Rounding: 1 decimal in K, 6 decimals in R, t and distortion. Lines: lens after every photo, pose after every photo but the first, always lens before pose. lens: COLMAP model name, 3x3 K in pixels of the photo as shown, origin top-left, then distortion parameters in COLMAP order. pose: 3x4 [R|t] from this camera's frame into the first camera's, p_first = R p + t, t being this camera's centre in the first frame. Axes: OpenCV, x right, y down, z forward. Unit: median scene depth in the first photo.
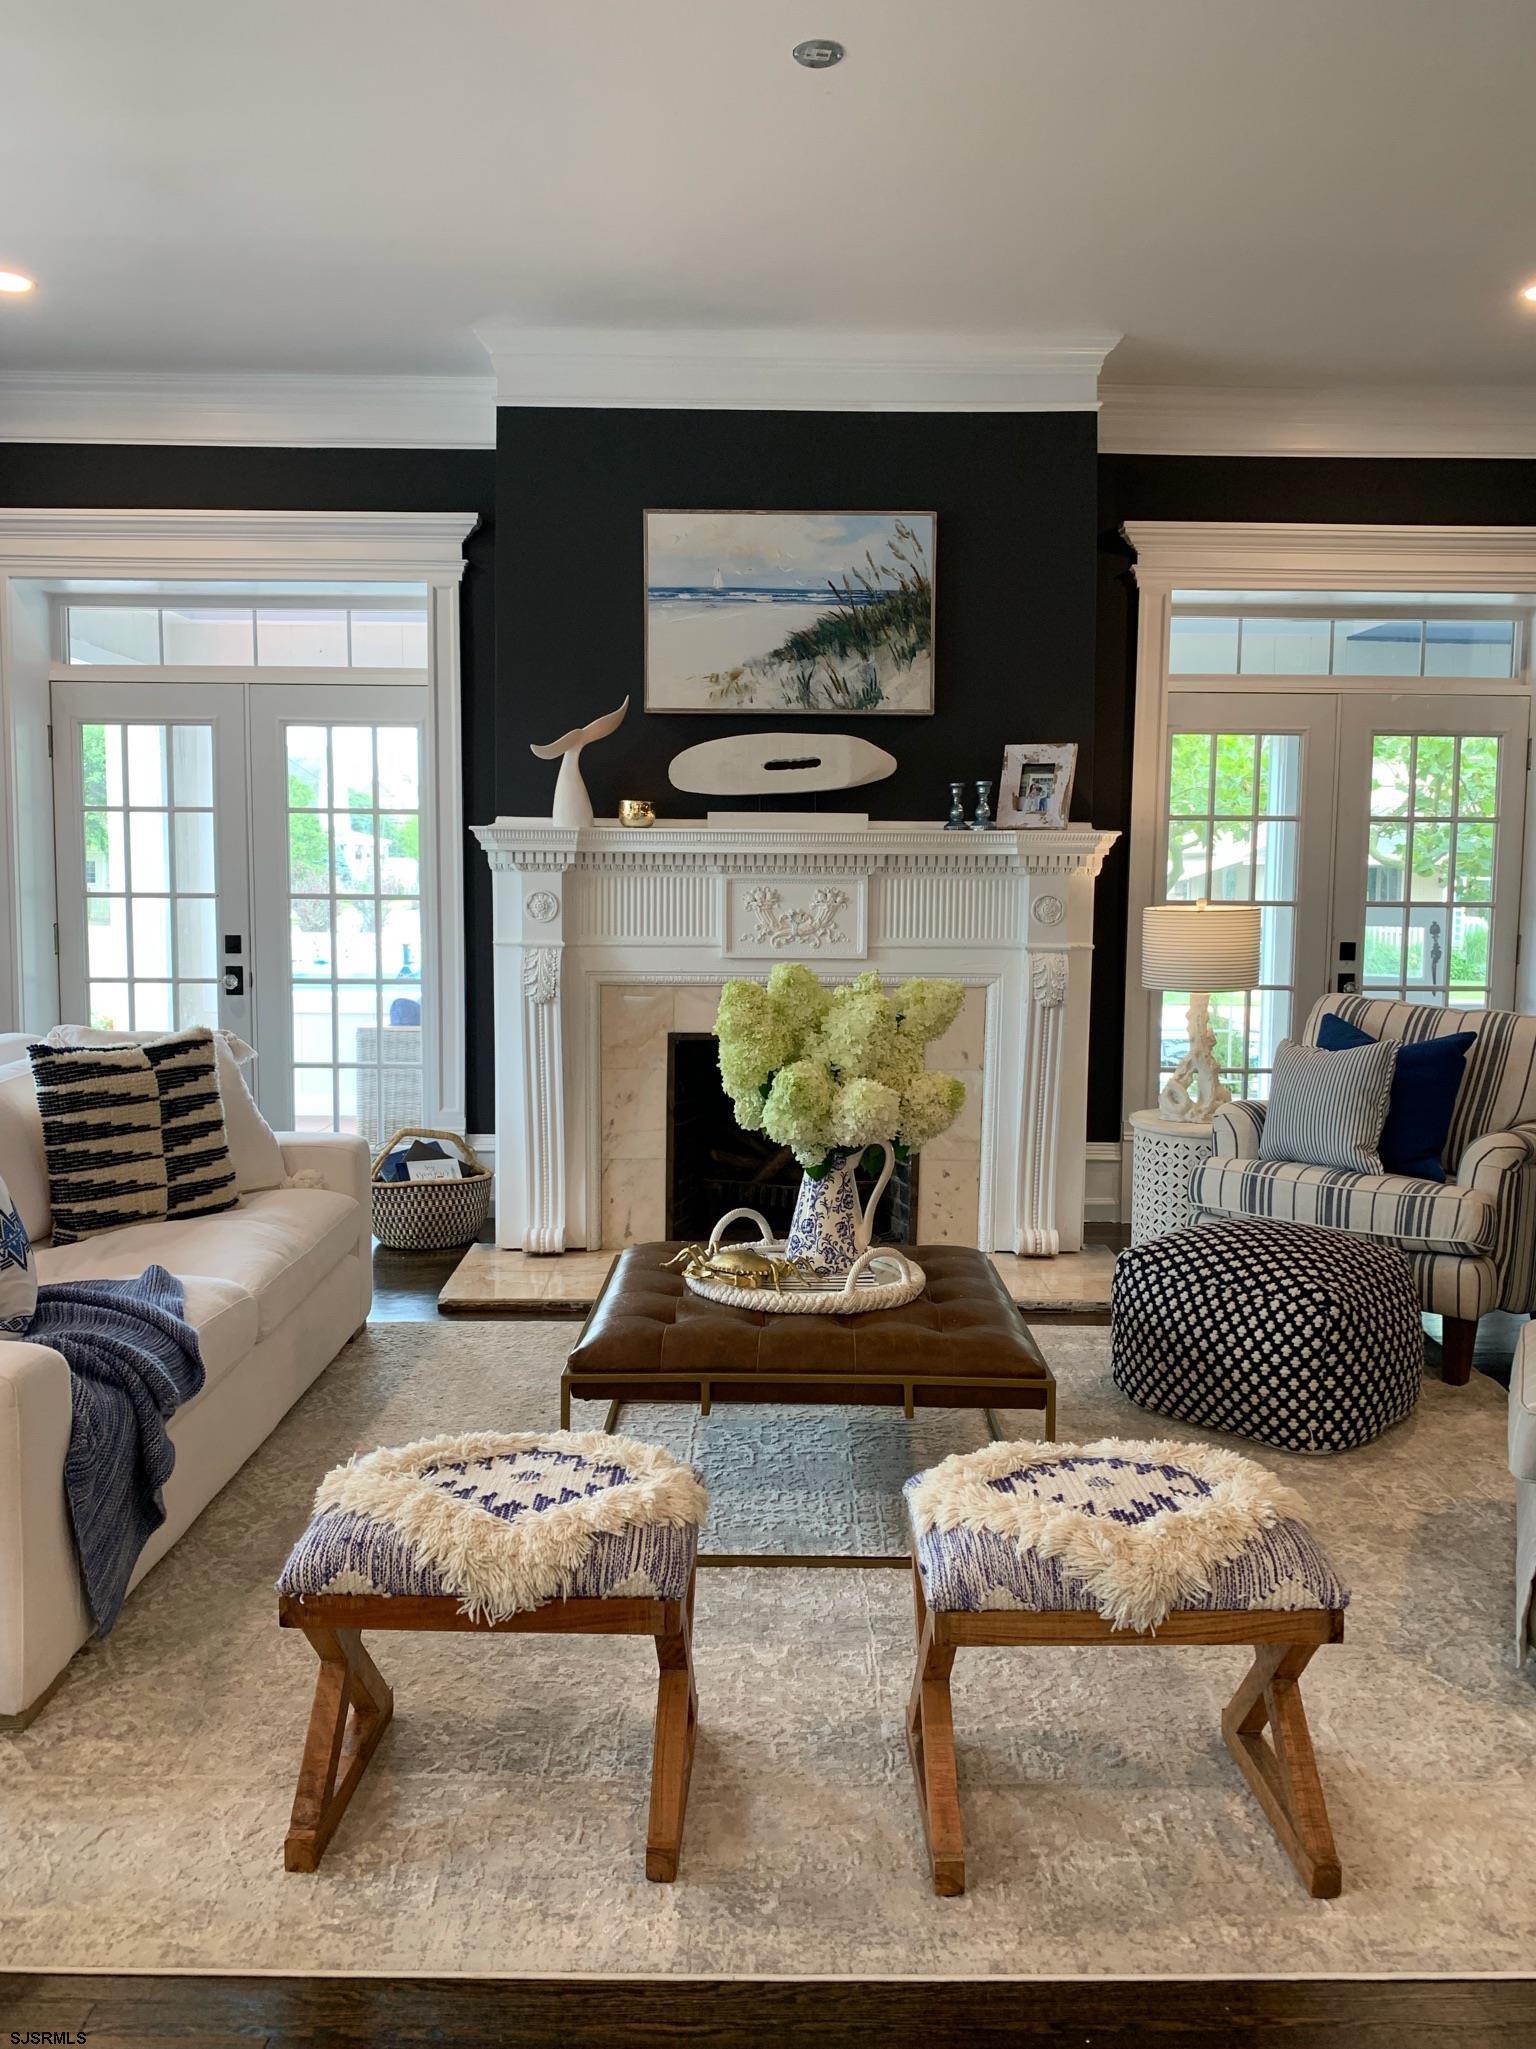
lens RADIAL K [[1565.4, 0, 772.6], [0, 1565.4, 1023.3], [0, 0, 1]] dist [0.042703, -0.056528]
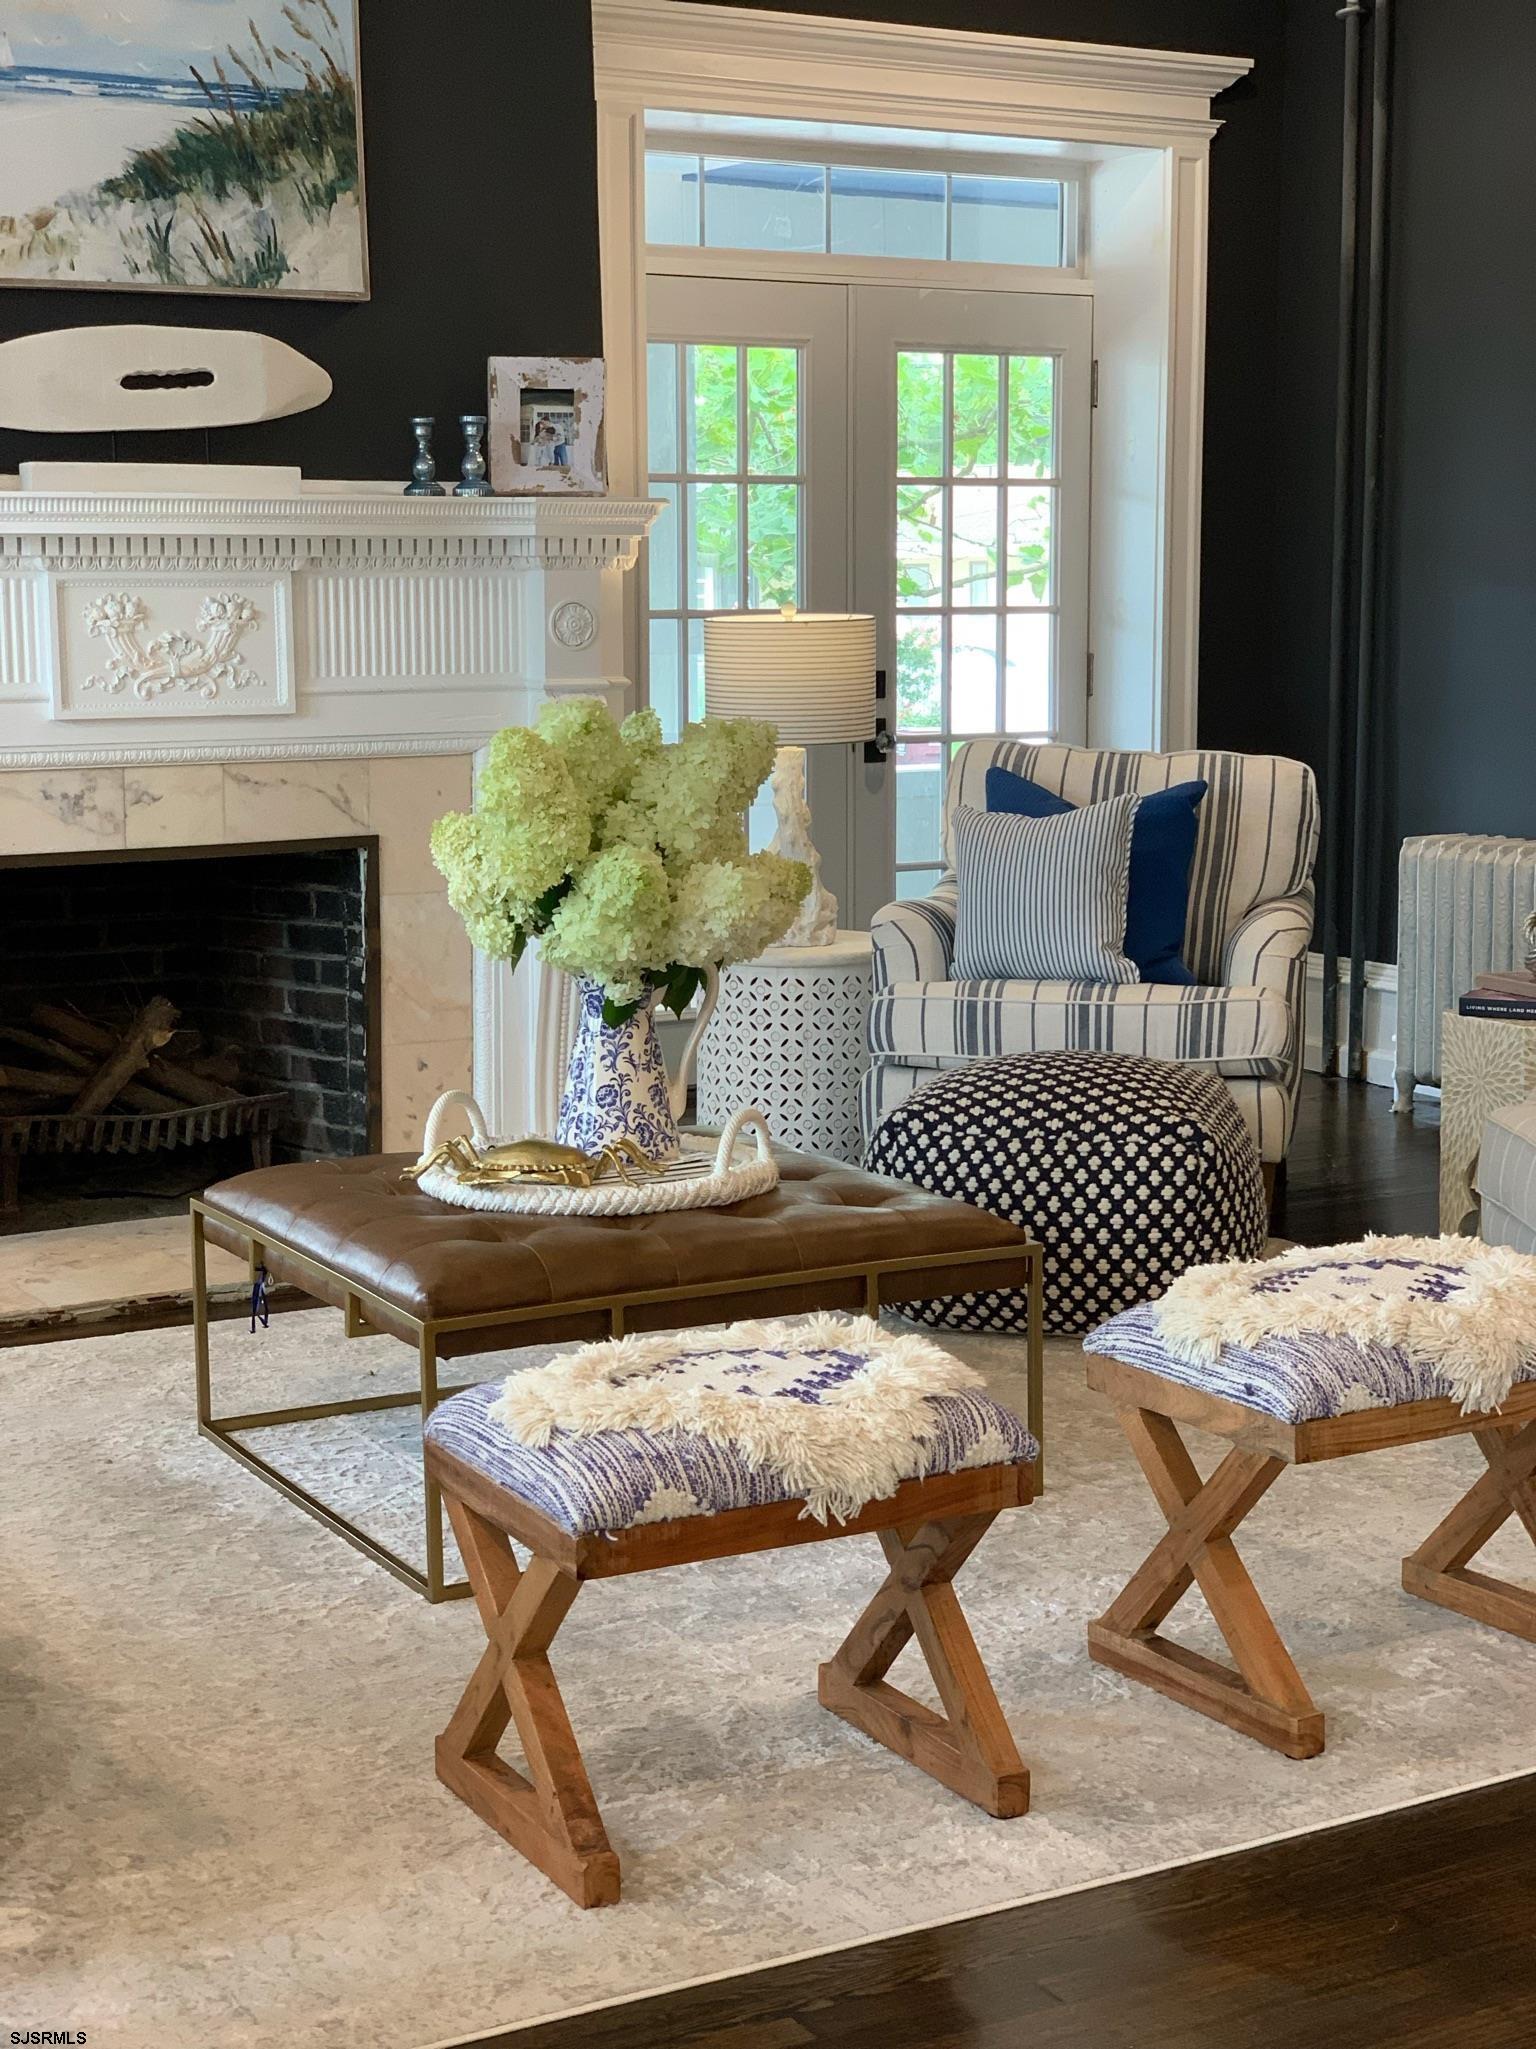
lens RADIAL K [[3098.1, 0, 774.4], [0, 3098.1, 1024.1], [0, 0, 1]] dist [0.051633, 0.000000]
pose [[0.871536, -0.082502, 0.483340, -0.439205], [0.059526, 0.996255, 0.062718, 0.016603], [-0.486704, -0.025890, 0.873183, -0.152635]]
